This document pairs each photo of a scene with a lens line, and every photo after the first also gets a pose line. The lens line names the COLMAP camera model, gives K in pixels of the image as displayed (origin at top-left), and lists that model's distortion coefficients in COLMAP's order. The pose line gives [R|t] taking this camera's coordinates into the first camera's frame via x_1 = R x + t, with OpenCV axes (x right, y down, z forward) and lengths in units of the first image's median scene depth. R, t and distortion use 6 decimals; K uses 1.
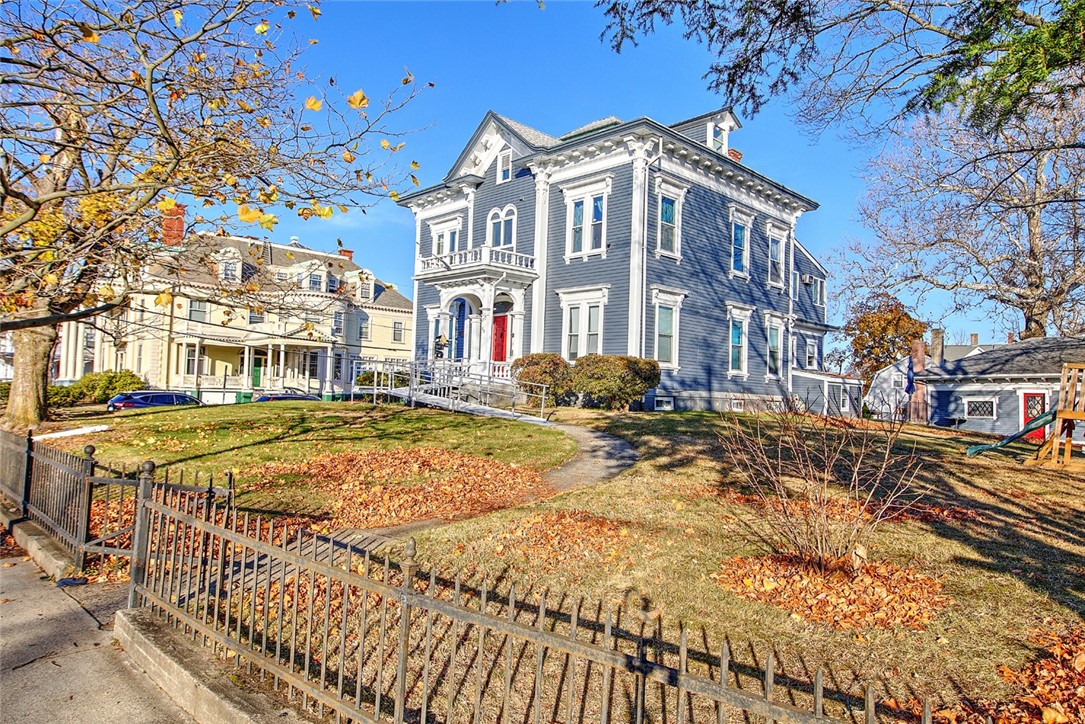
lens RADIAL K [[690.1, 0, 538.0], [0, 690.1, 355.2], [0, 0, 1]] dist [0.025646, -0.013739]
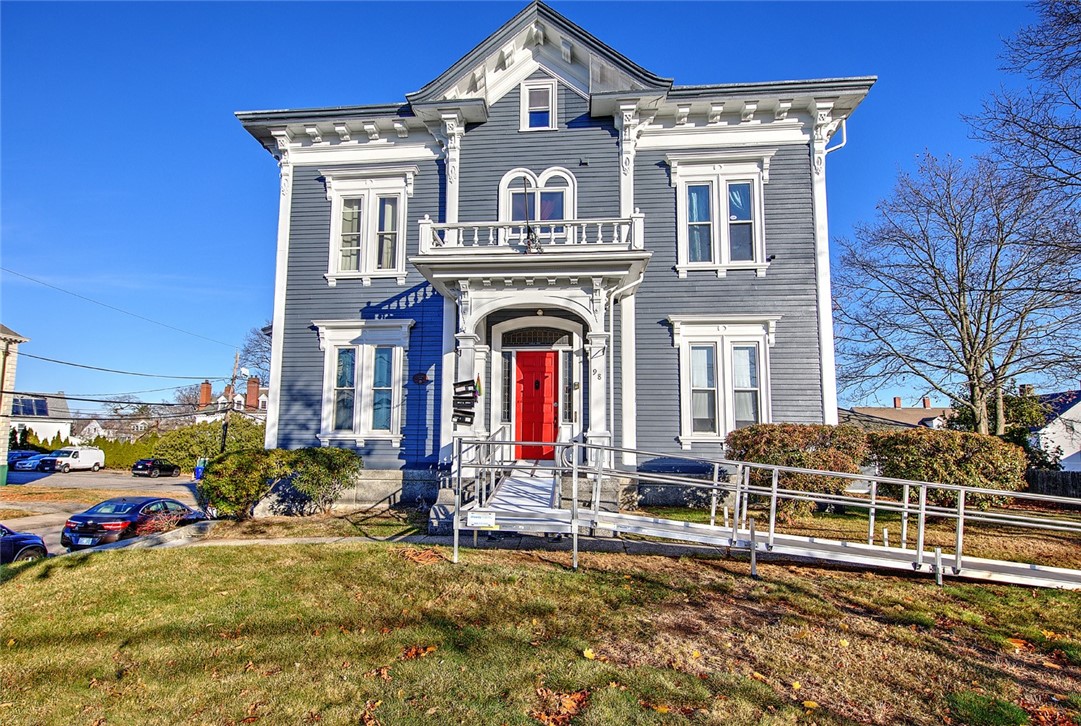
lens RADIAL K [[575.3, 0, 517.3], [0, 575.3, 382.8], [0, 0, 1]] dist [0.006043, 0.000841]
pose [[0.767597, 0.046029, 0.639278, -0.358121], [-0.020304, 0.998664, -0.047527, -0.006833], [-0.640611, 0.023502, 0.767505, 0.609089]]
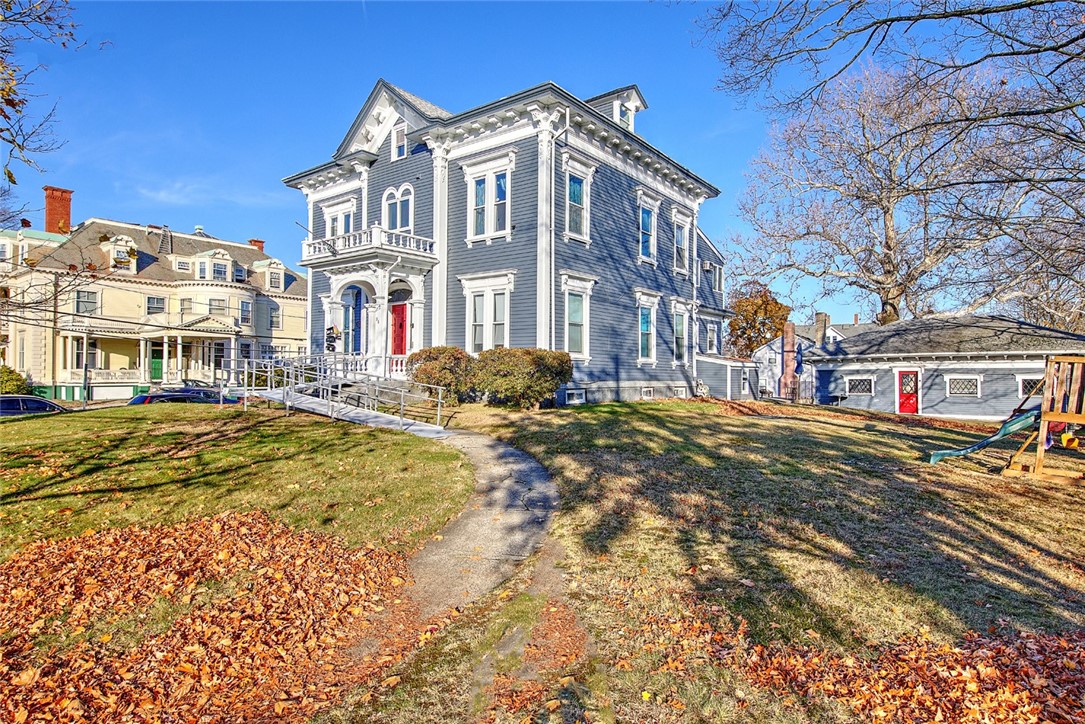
lens RADIAL K [[603.1, 0, 538.0], [0, 603.1, 358.2], [0, 0, 1]] dist [0.020301, -0.000220]
pose [[0.990922, -0.021834, 0.132653, 0.020568], [0.017268, 0.999221, 0.035478, -0.010541], [-0.133325, -0.032866, 0.990527, 0.162526]]
